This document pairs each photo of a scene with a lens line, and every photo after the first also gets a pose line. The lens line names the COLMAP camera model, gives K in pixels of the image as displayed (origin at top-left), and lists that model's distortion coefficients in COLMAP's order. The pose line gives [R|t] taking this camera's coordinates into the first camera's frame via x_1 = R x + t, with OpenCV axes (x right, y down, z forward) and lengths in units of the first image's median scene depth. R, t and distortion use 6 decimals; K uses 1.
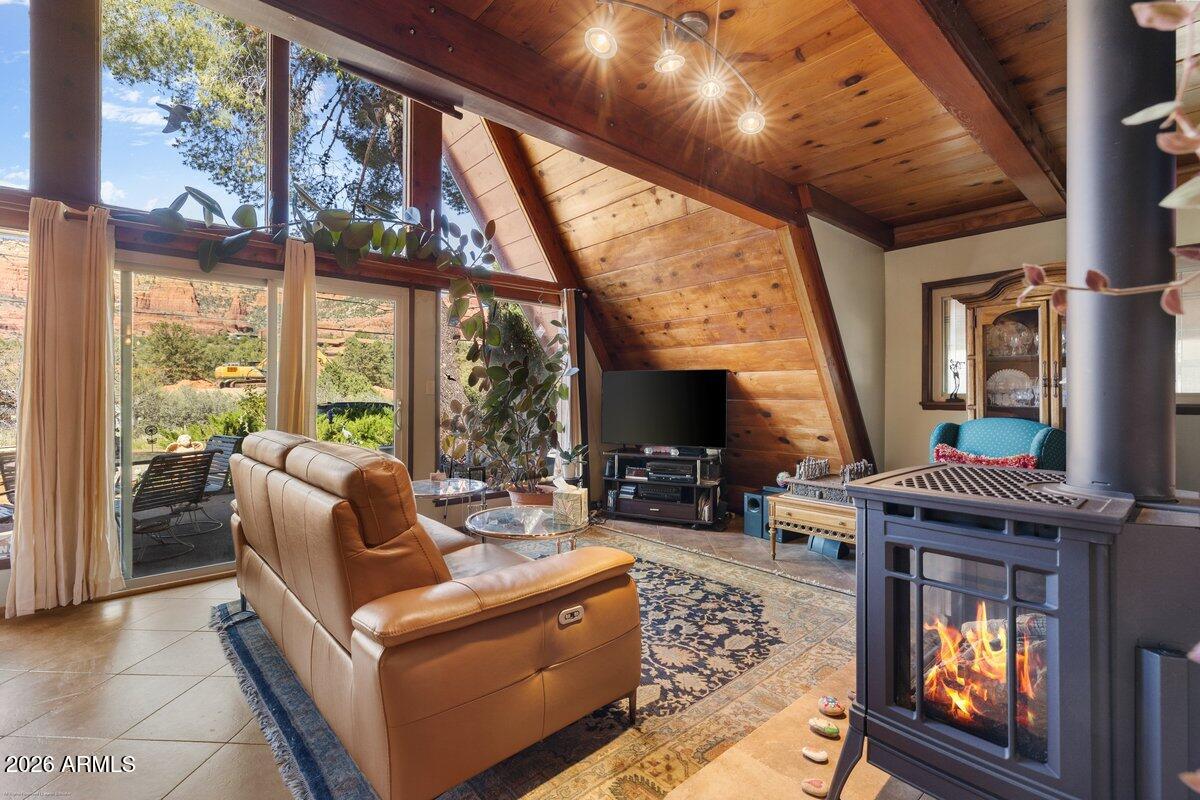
lens RADIAL K [[521.8, 0, 601.6], [0, 521.8, 397.9], [0, 0, 1]] dist [0.002841, 0.000506]
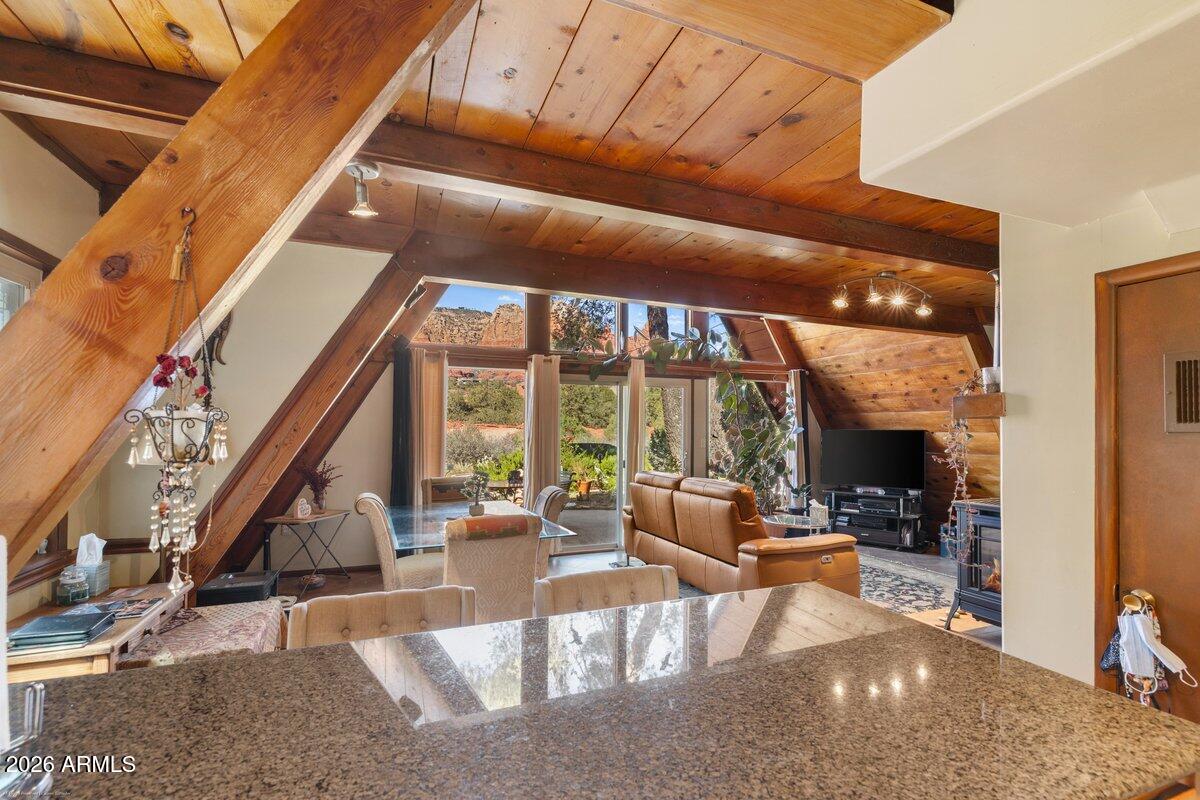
lens RADIAL K [[521.8, 0, 623.6], [0, 521.8, 429.1], [0, 0, 1]] dist [0.002841, 0.000506]
pose [[0.947443, -0.002459, -0.319914, -0.060932], [-0.002254, 0.999894, -0.014361, -0.038390], [0.319916, 0.014327, 0.947338, -0.514201]]
